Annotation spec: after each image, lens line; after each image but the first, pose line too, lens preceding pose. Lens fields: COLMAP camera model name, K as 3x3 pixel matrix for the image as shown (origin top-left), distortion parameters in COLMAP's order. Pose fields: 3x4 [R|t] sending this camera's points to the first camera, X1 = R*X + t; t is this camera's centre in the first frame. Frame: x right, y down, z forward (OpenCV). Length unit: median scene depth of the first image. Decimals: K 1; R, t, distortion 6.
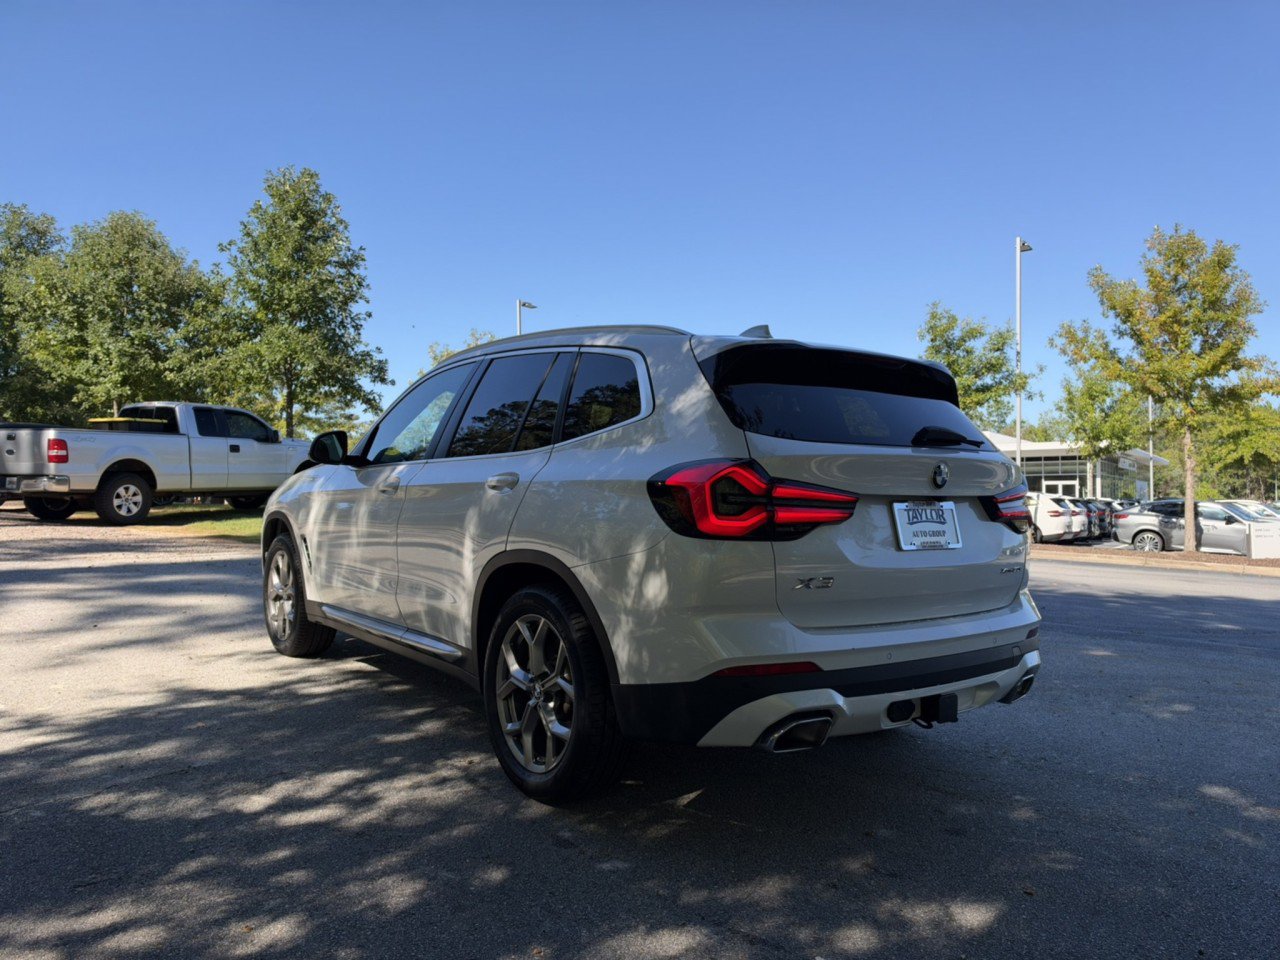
lens RADIAL K [[922.7, 0, 632.2], [0, 922.7, 510.0], [0, 0, 1]] dist [-0.003026, -0.018875]
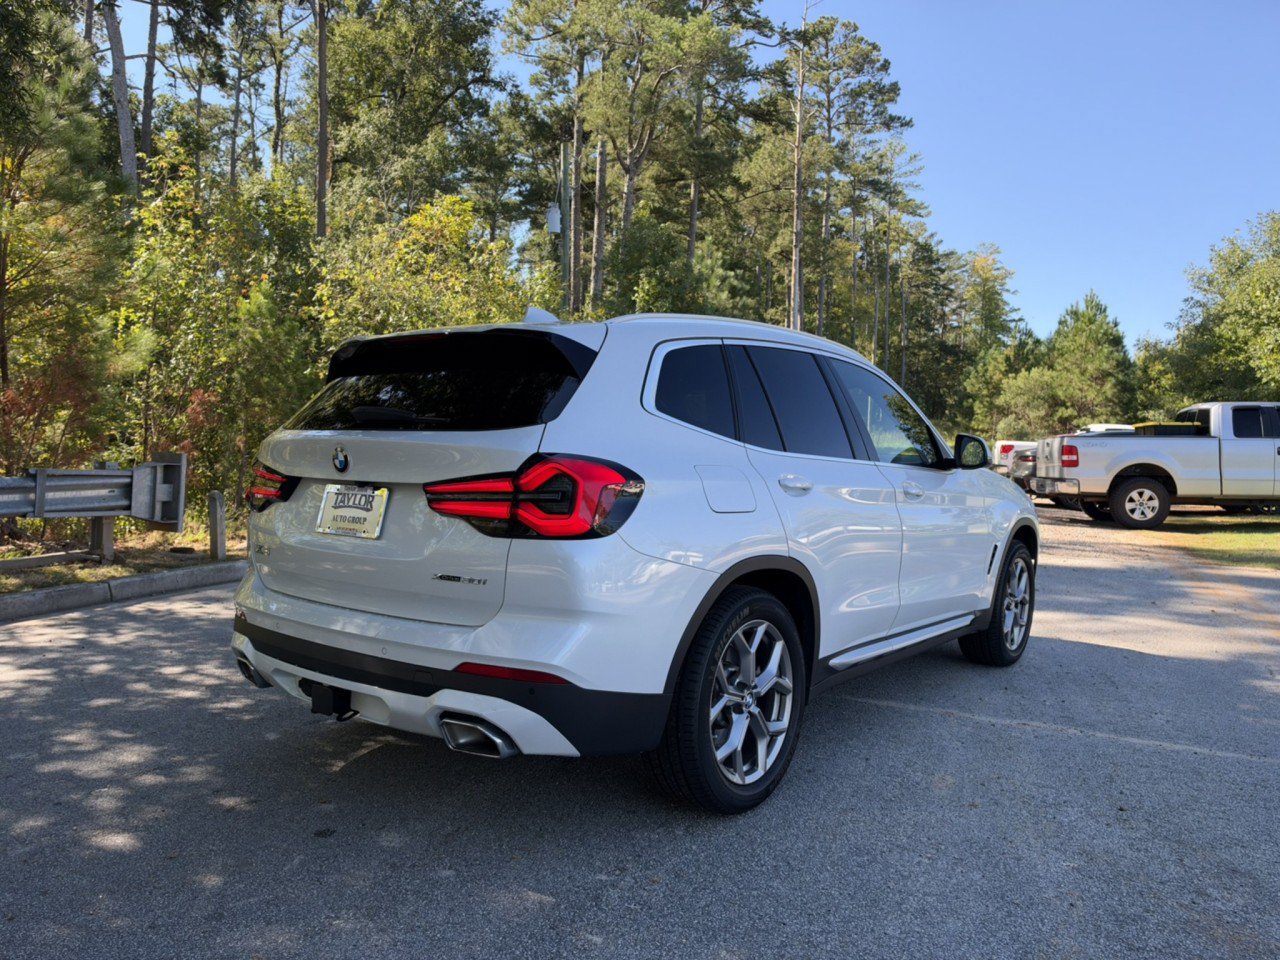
lens RADIAL K [[914.8, 0, 646.8], [0, 914.8, 514.3], [0, 0, 1]] dist [0.063819, -0.150074]
pose [[0.248587, 0.039730, -0.967794, 0.268272], [-0.045510, 0.998534, 0.029302, -0.004404], [0.967540, 0.036760, 0.250031, 0.214754]]
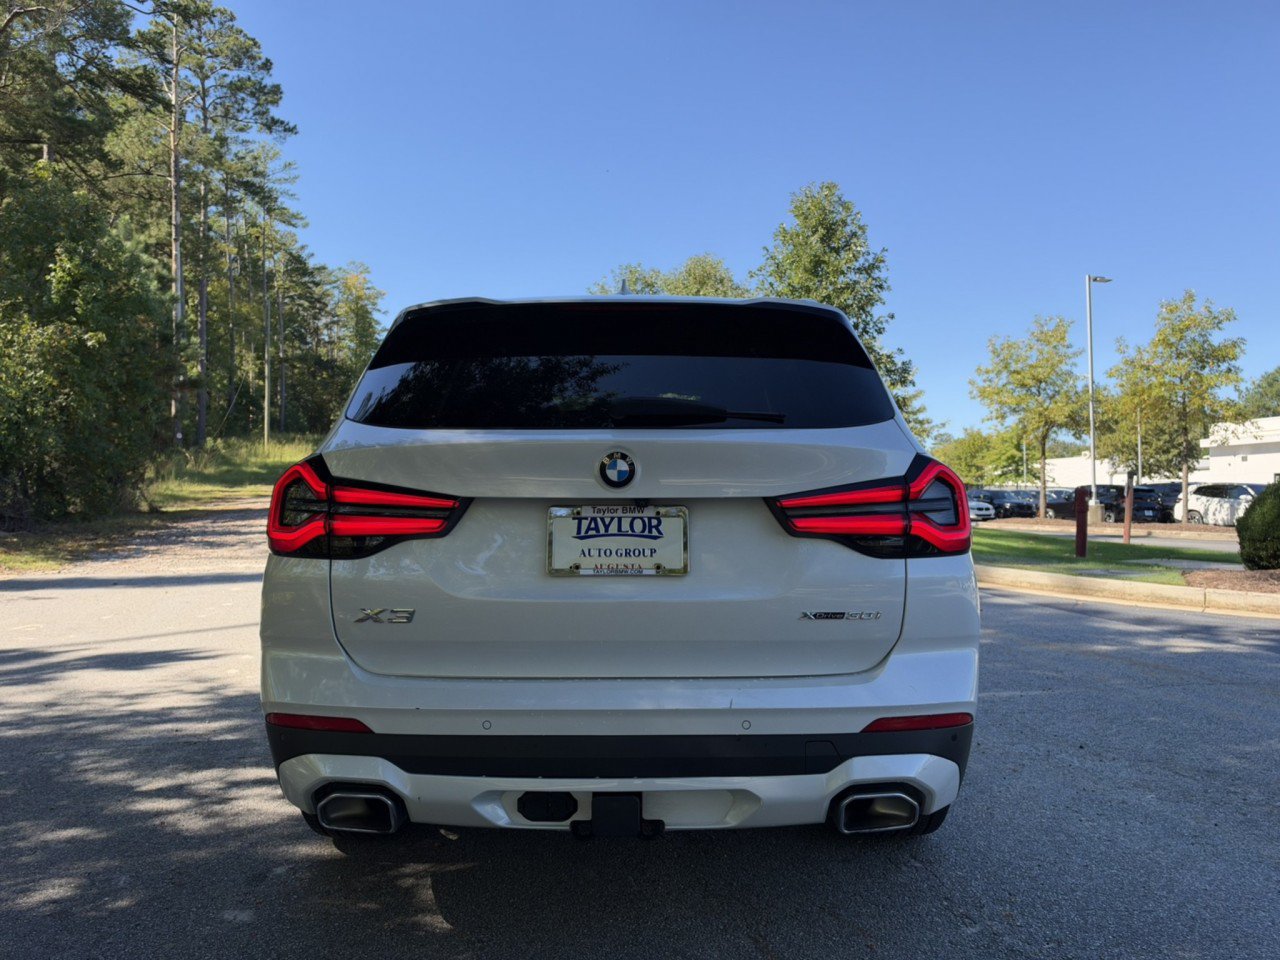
lens RADIAL K [[920.9, 0, 636.4], [0, 920.9, 506.3], [0, 0, 1]] dist [0.002446, -0.026608]
pose [[0.792986, -0.008268, -0.609184, 0.150957], [0.002355, 0.999942, -0.010506, -0.000307], [0.609235, 0.006897, 0.792960, 0.095546]]
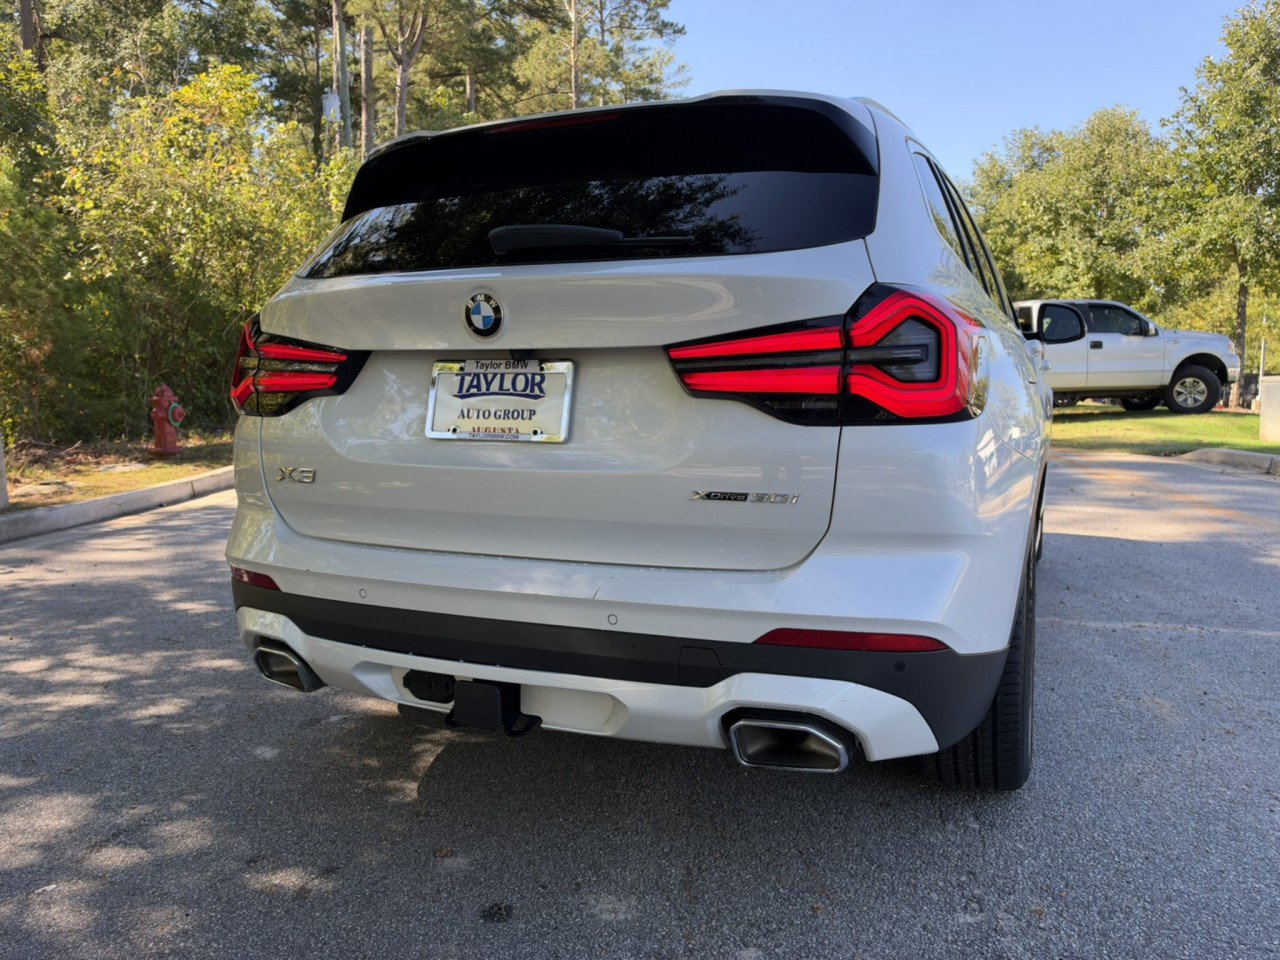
lens RADIAL K [[916.9, 0, 646.4], [0, 916.9, 498.6], [0, 0, 1]] dist [0.004964, -0.030384]
pose [[0.480860, 0.084490, -0.872717, 0.179266], [-0.006119, 0.995645, 0.093020, 0.004907], [0.876776, -0.039390, 0.479283, 0.162206]]
